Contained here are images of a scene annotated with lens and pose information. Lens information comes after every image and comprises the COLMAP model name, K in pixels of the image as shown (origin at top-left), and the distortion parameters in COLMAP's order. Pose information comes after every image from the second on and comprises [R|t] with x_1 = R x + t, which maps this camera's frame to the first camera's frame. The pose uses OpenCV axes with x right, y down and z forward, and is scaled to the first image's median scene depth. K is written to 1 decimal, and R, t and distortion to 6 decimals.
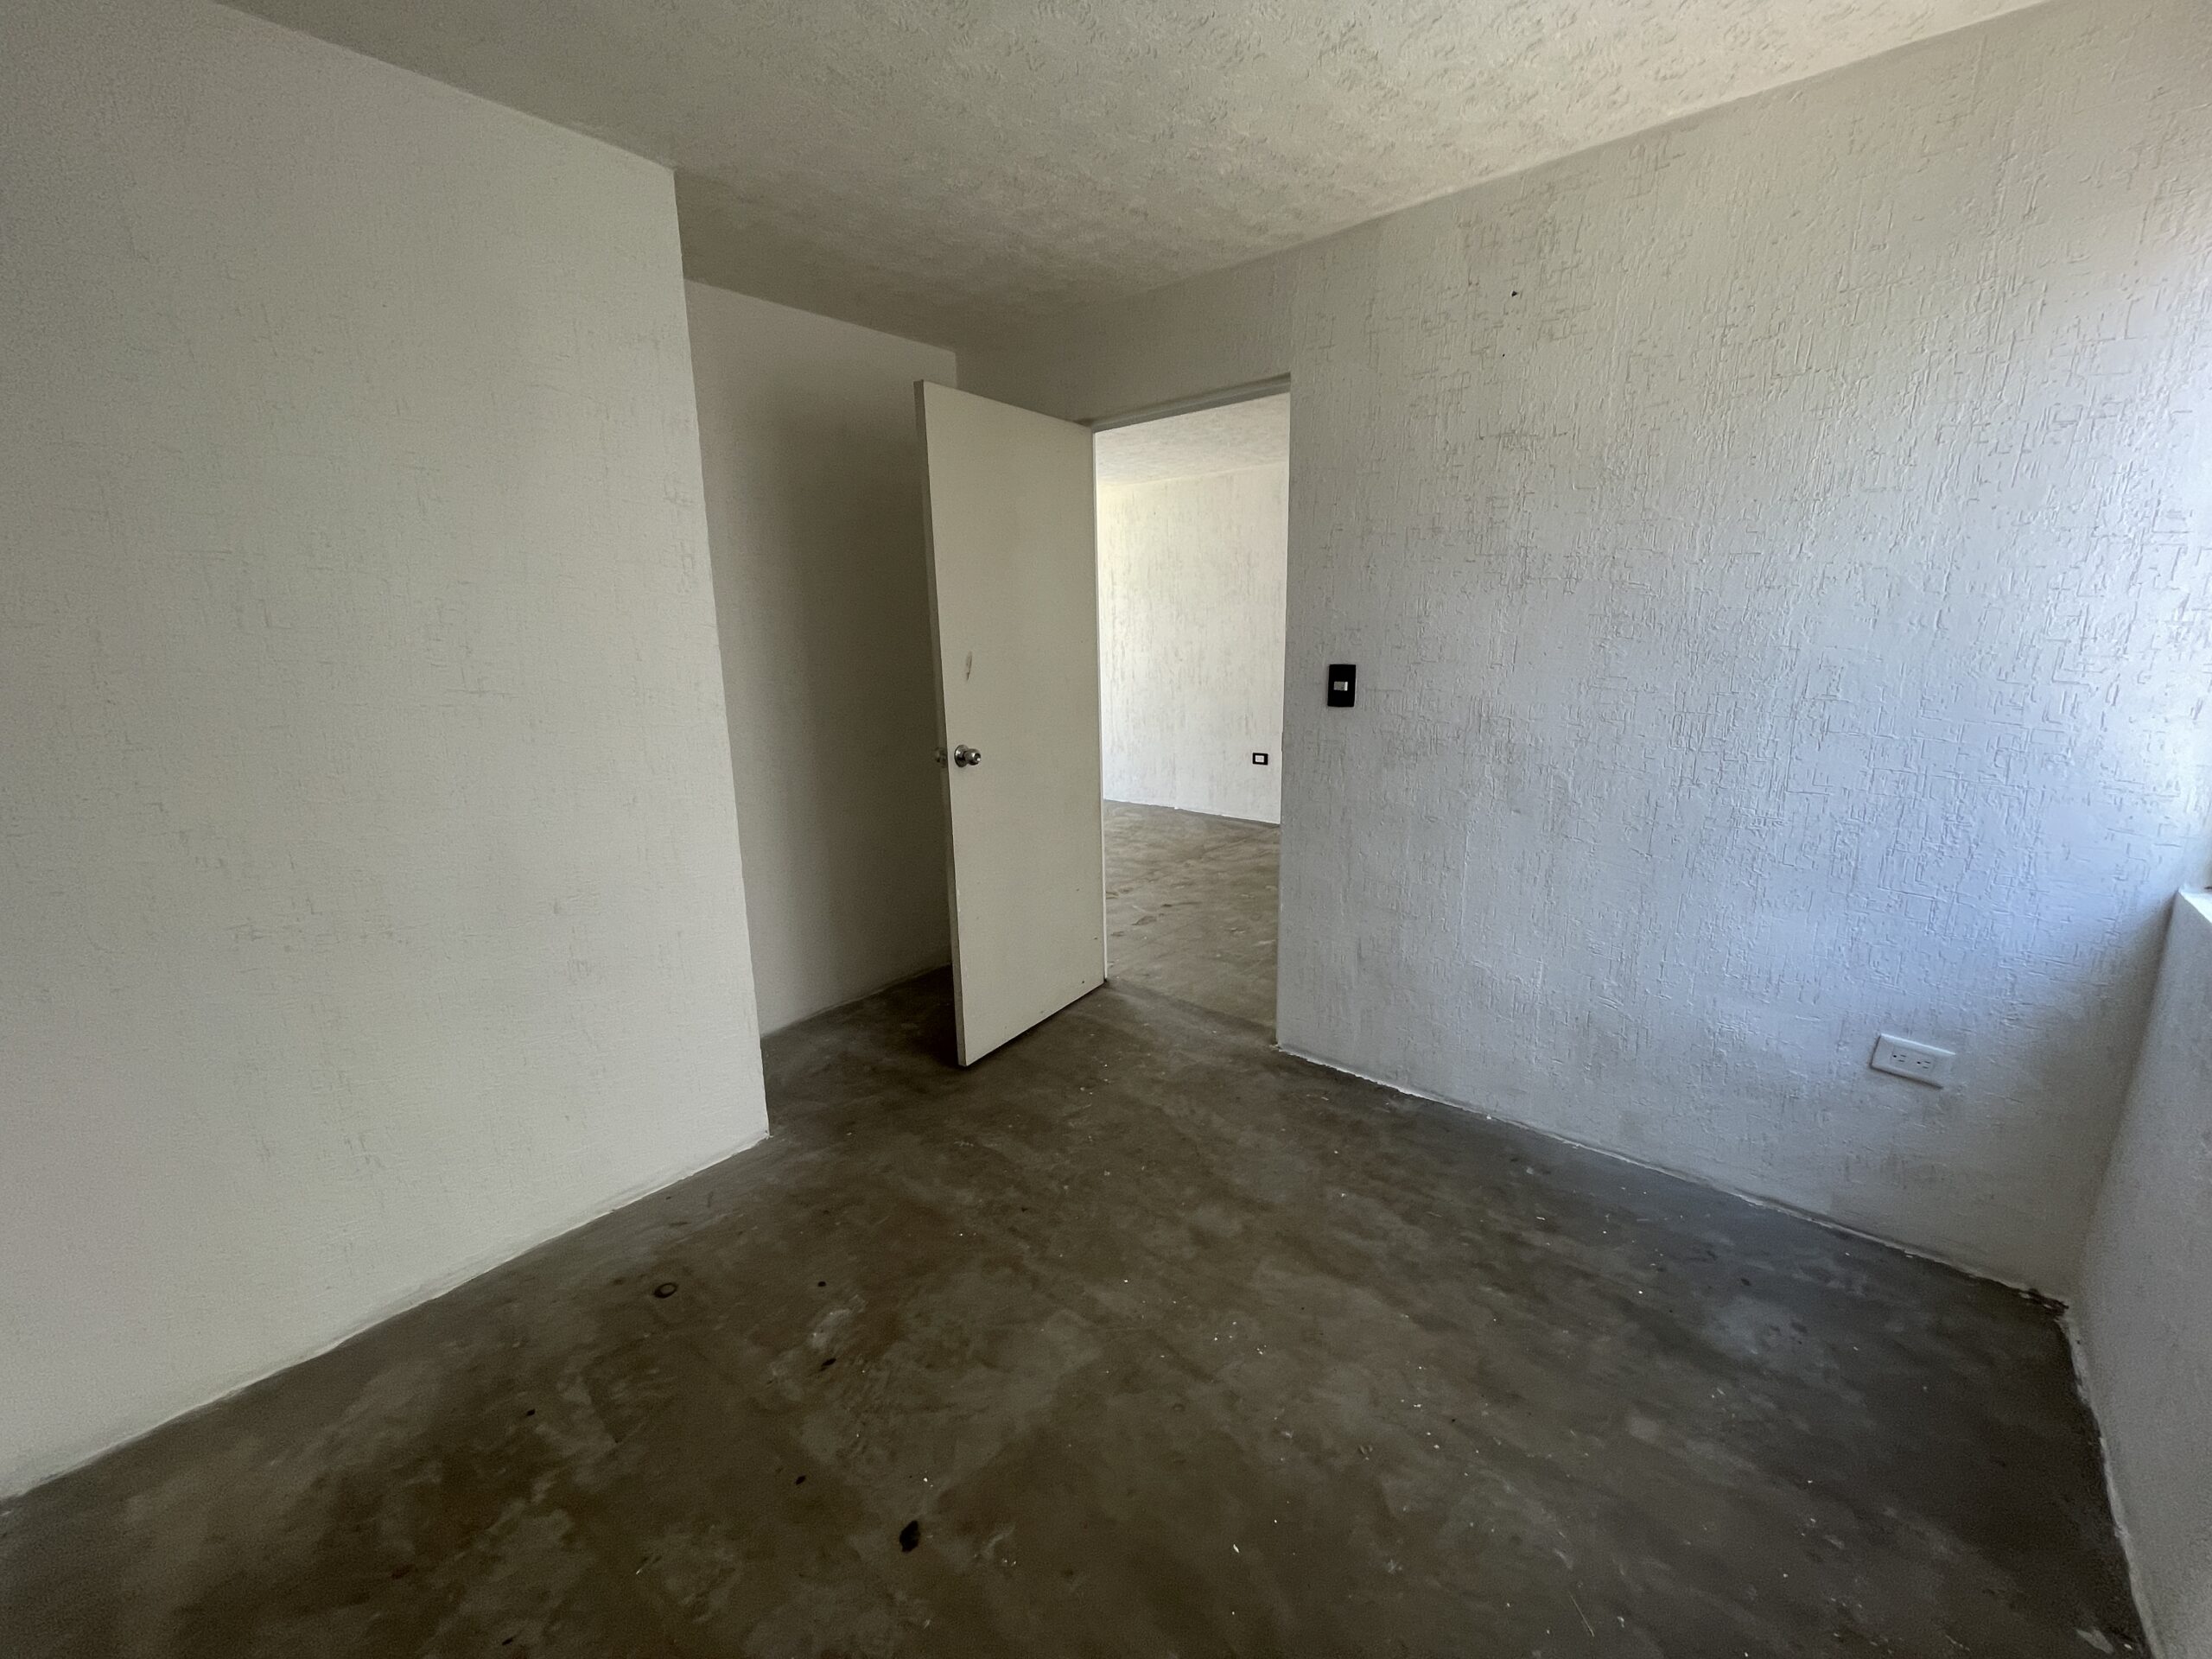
lens RADIAL K [[888.1, 0, 1108.3], [0, 888.1, 820.7], [0, 0, 1]] dist [0.001097, 0.000016]
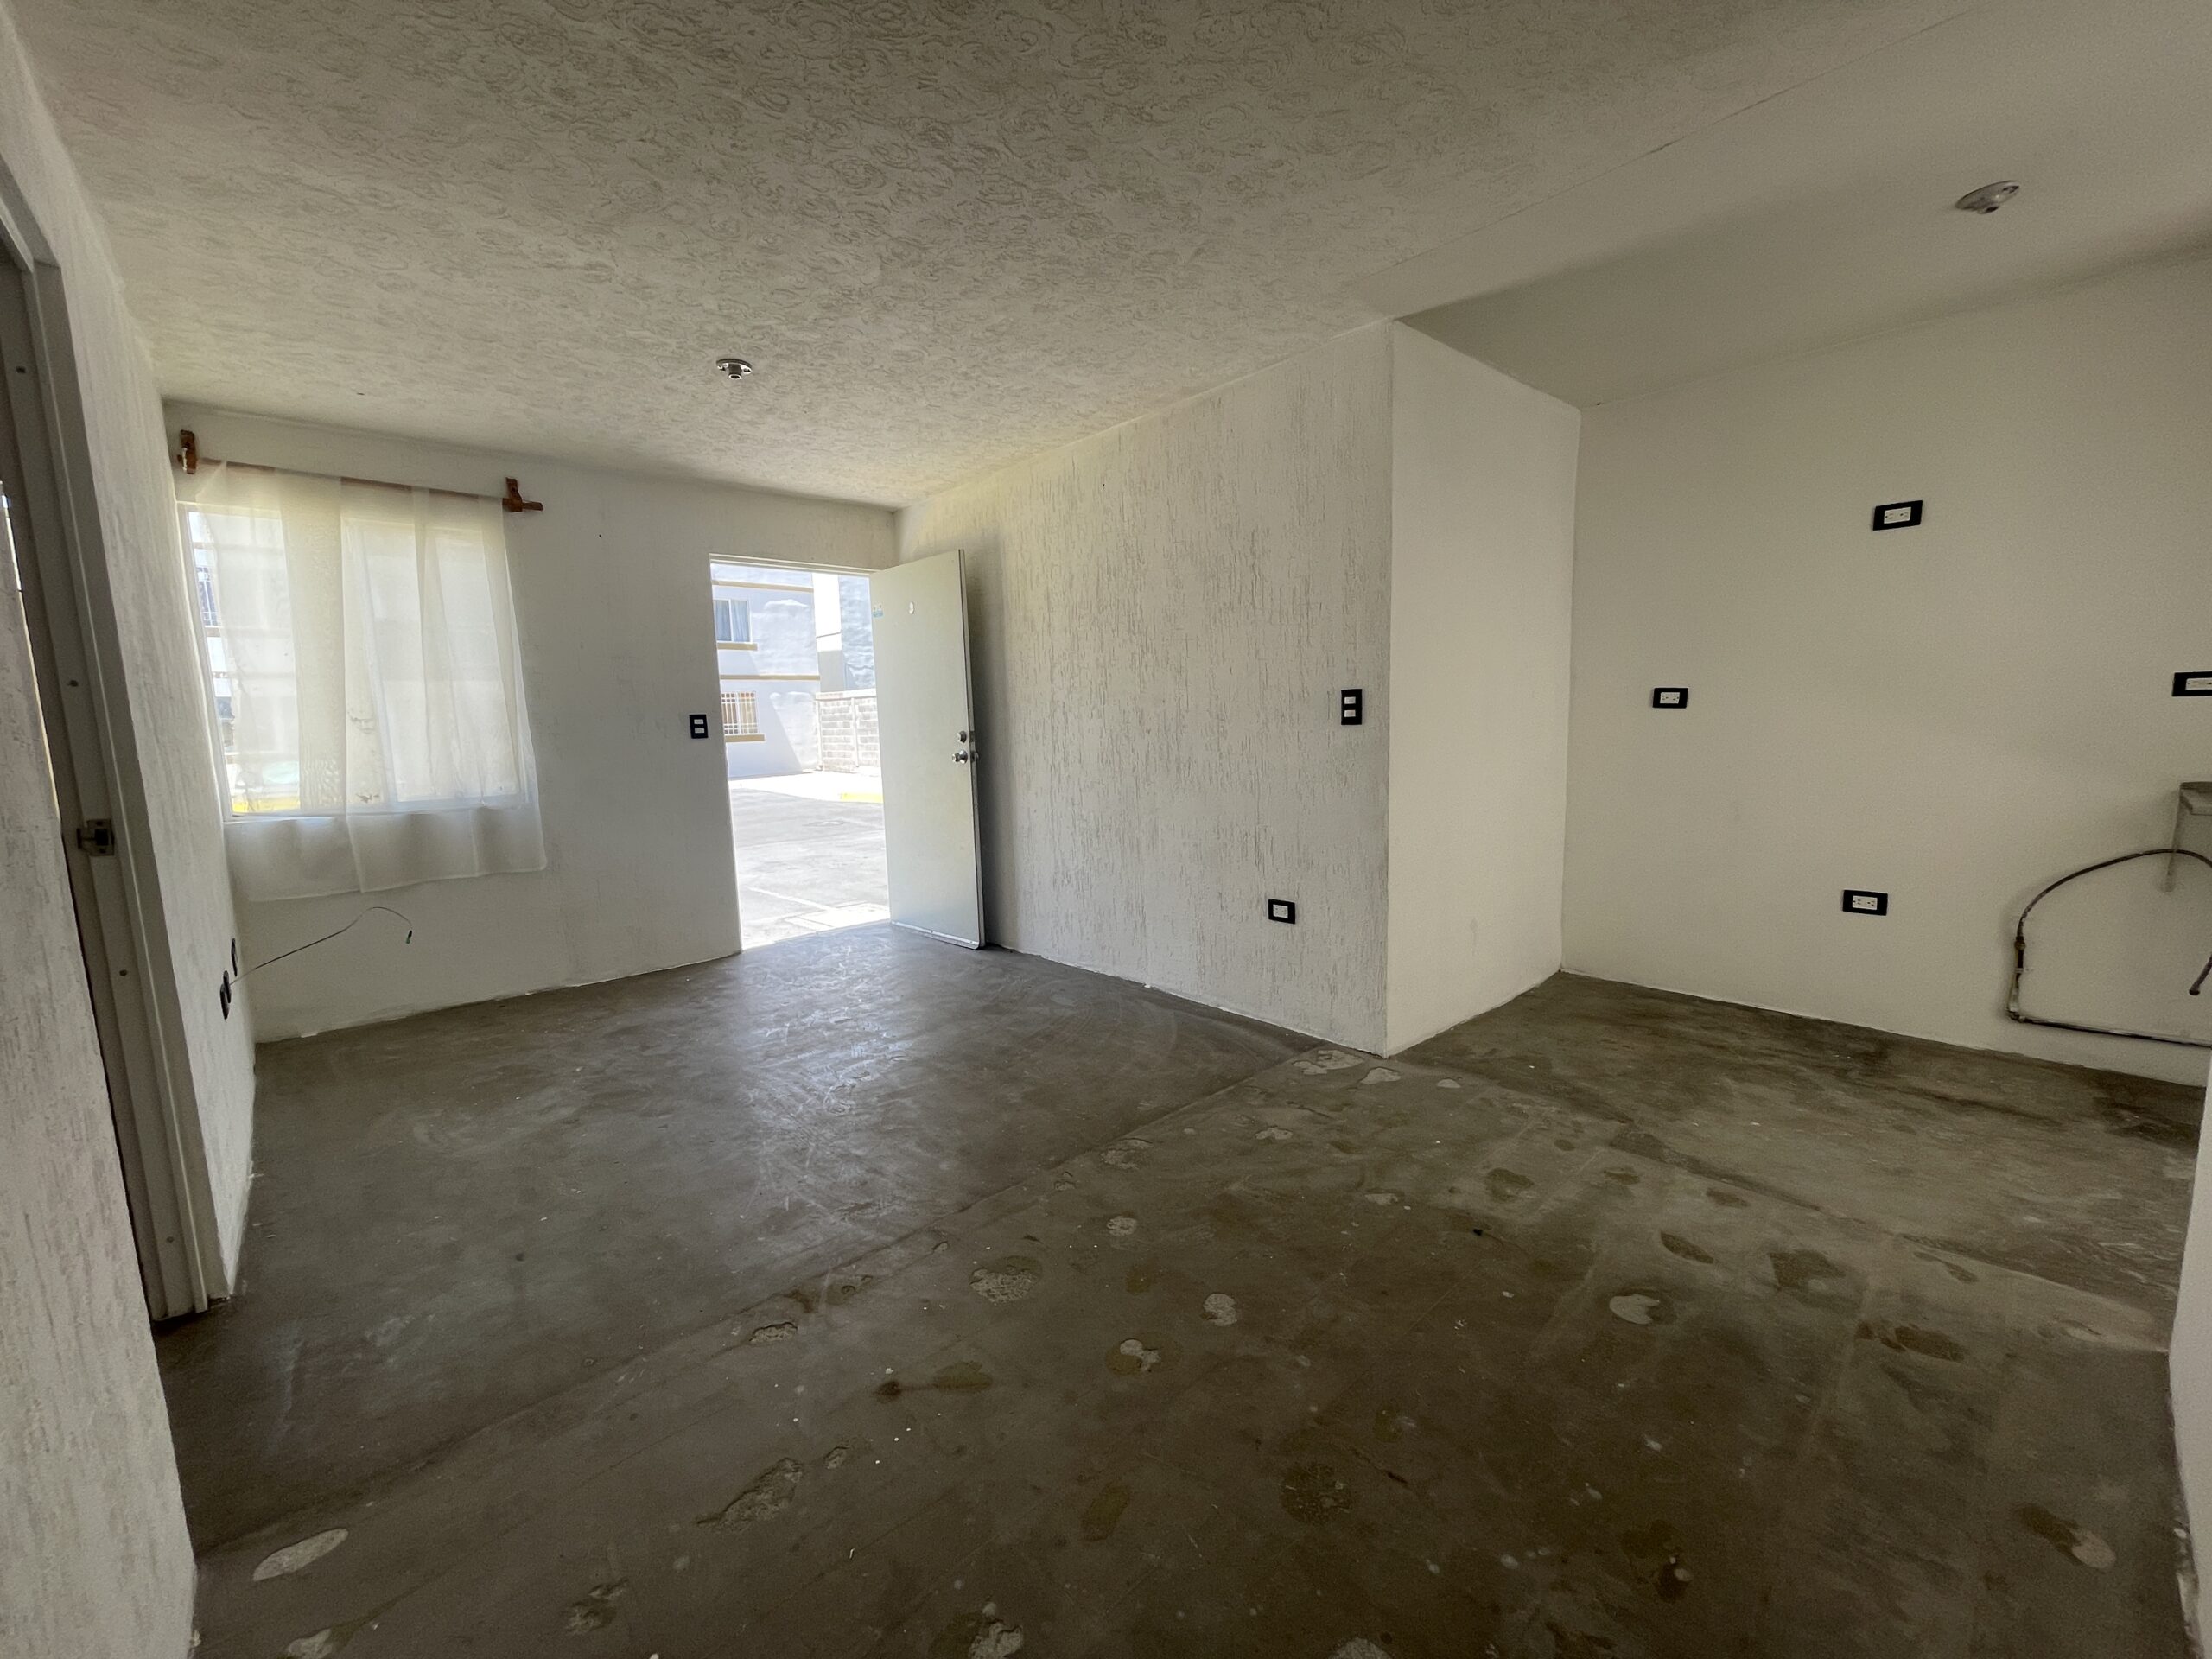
lens RADIAL K [[888.1, 0, 1094.3], [0, 888.1, 824.5], [0, 0, 1]] dist [0.001097, 0.000016]
pose [[0.987379, 0.001673, -0.158364, 0.143020], [-0.015916, 0.995930, -0.088717, -0.071802], [0.157572, 0.090118, 0.983387, 0.451201]]
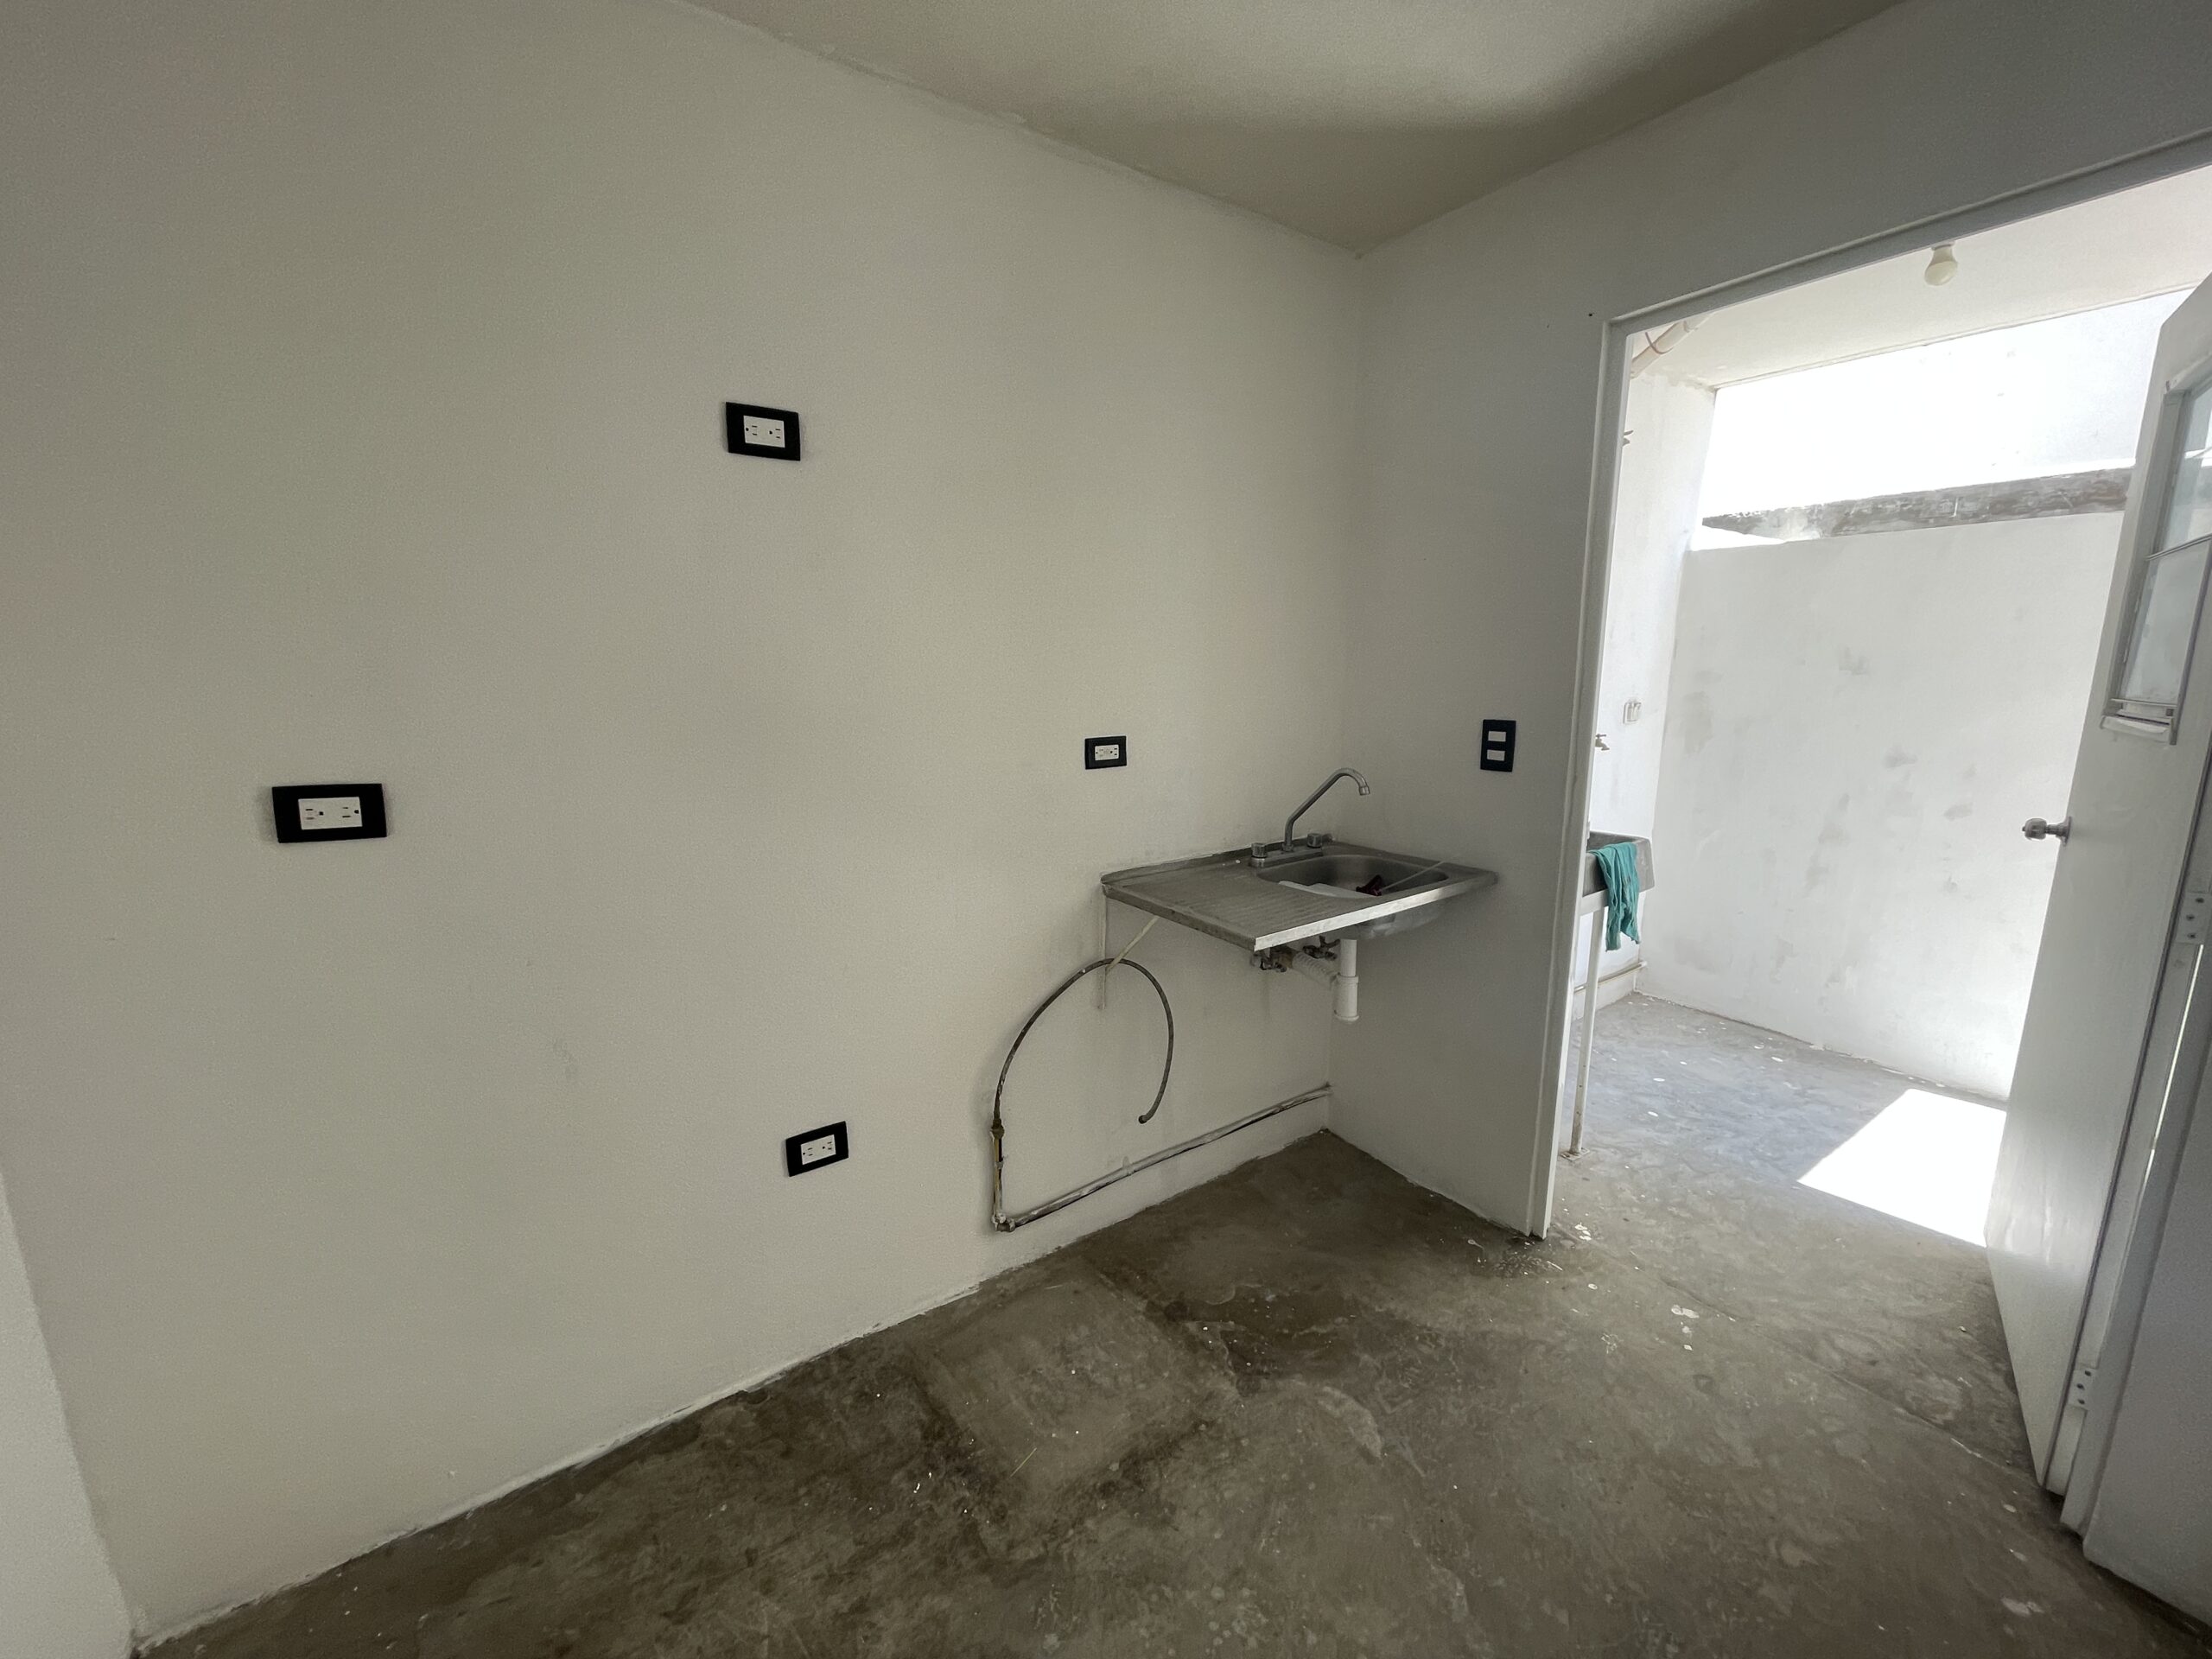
lens RADIAL K [[888.1, 0, 1095.0], [0, 888.1, 828.4], [0, 0, 1]] dist [0.001097, 0.000016]
pose [[0.270910, -0.176370, 0.946309, 0.226408], [0.212233, 0.969824, 0.119994, -0.150504], [-0.938917, 0.168331, 0.300166, 0.702594]]
